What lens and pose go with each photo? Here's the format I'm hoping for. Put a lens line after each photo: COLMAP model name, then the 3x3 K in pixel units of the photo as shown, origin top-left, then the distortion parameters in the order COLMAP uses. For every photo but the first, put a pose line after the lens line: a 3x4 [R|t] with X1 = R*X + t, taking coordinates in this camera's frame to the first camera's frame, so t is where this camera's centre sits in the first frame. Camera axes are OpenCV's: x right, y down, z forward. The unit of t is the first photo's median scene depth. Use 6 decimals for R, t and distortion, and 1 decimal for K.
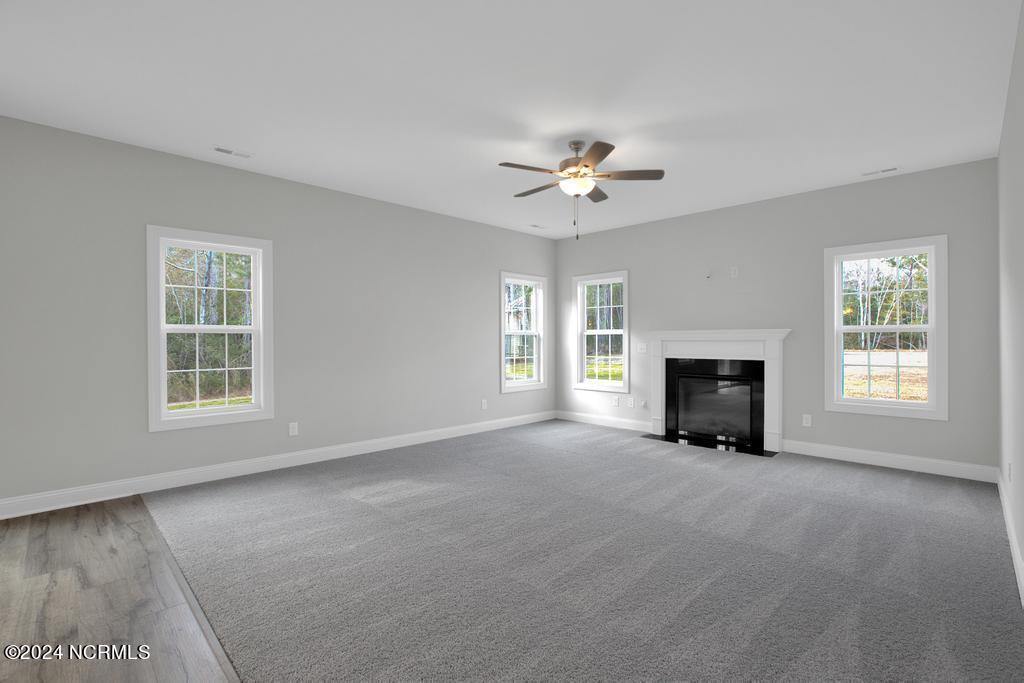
lens RADIAL K [[467.6, 0, 513.3], [0, 467.6, 341.4], [0, 0, 1]] dist [-0.048136, 0.014269]
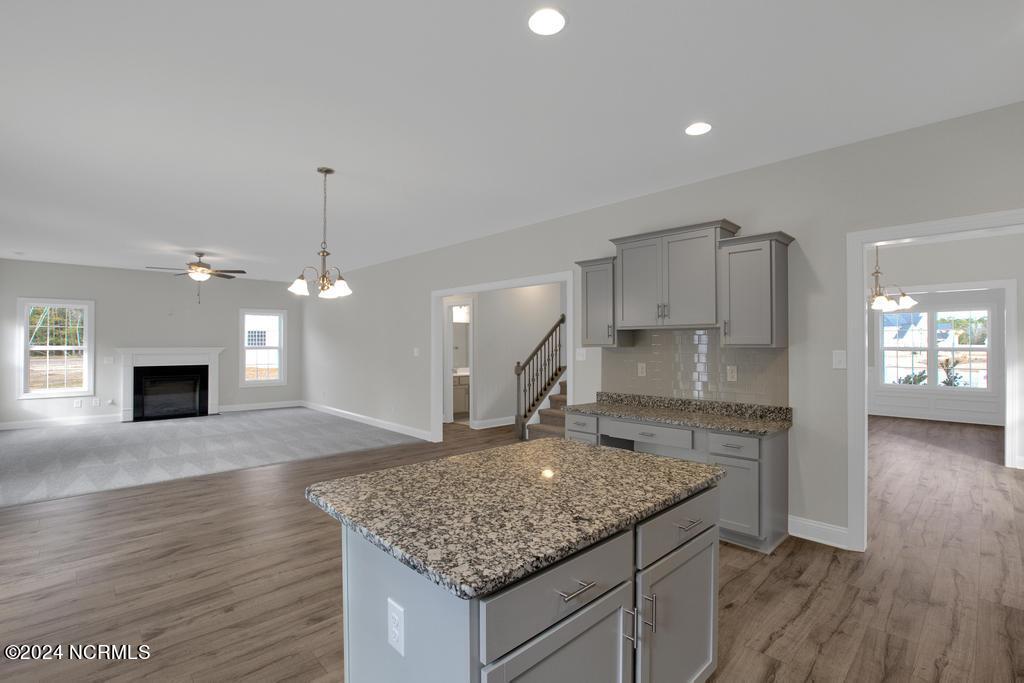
lens RADIAL K [[467.6, 0, 513.3], [0, 467.6, 341.4], [0, 0, 1]] dist [-0.048136, 0.014269]
pose [[0.018060, 0.012506, 0.999759, -1.308475], [0.001585, 0.999920, -0.012537, -0.028864], [-0.999836, 0.001811, 0.018039, -0.254416]]
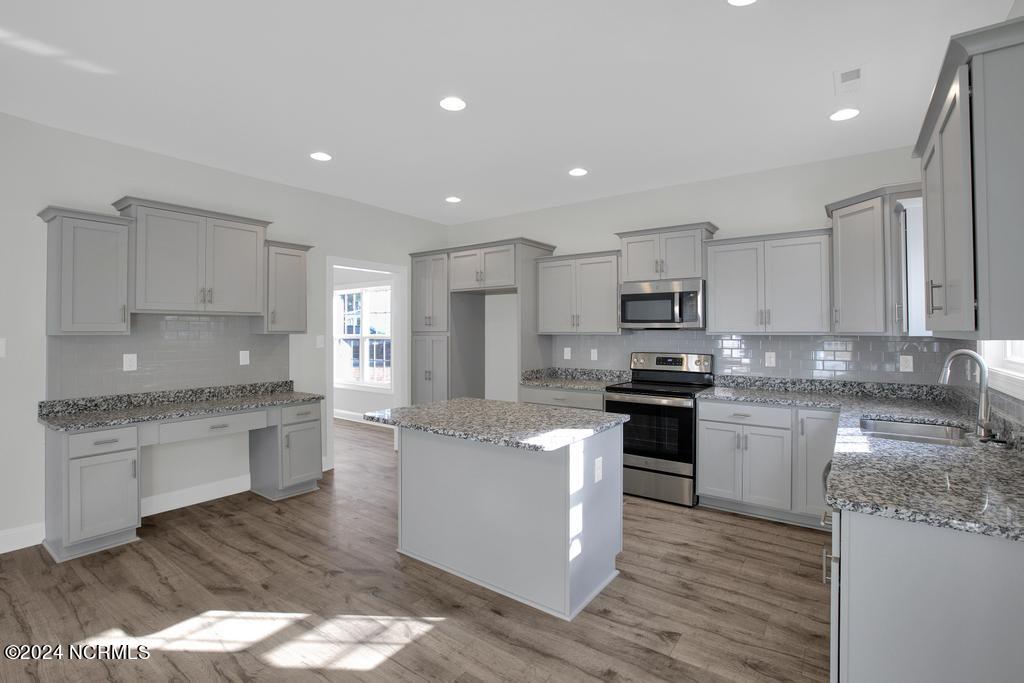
lens RADIAL K [[467.9, 0, 515.1], [0, 467.9, 335.1], [0, 0, 1]] dist [-0.053242, 0.017959]
pose [[-0.985821, 0.005451, -0.167710, -0.887968], [0.003503, 0.999923, 0.011909, -0.034113], [0.167762, 0.011152, -0.985764, 0.300020]]
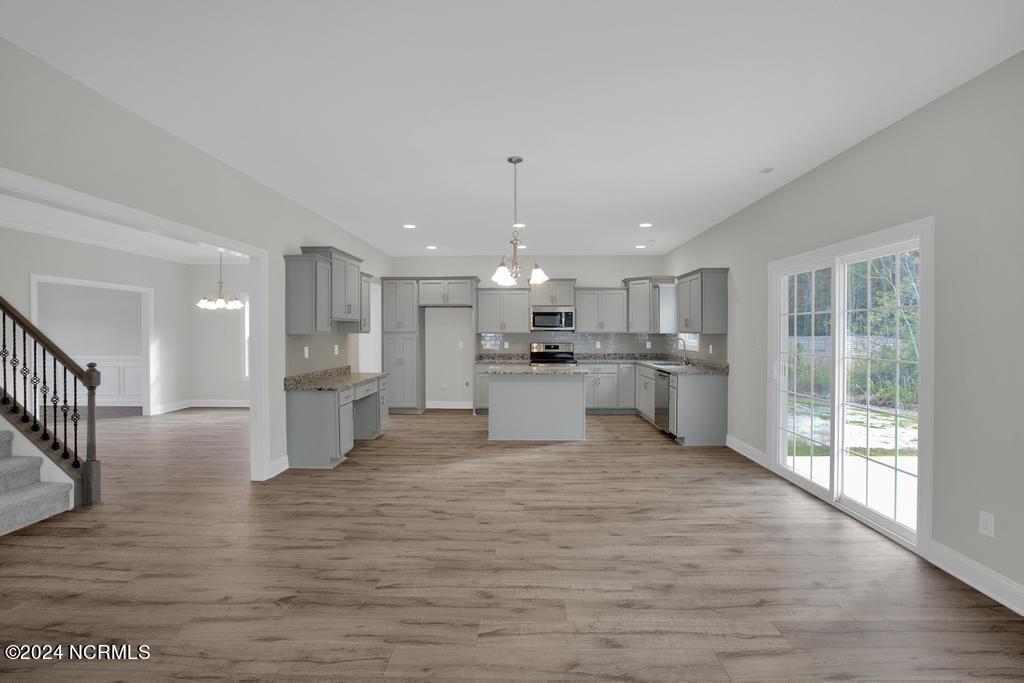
lens RADIAL K [[467.9, 0, 515.1], [0, 467.9, 335.1], [0, 0, 1]] dist [-0.053242, 0.017959]
pose [[-0.721715, 0.008856, -0.692134, -0.028833], [0.001971, 0.999940, 0.010739, -0.035987], [0.692188, 0.006387, -0.721689, 0.622653]]
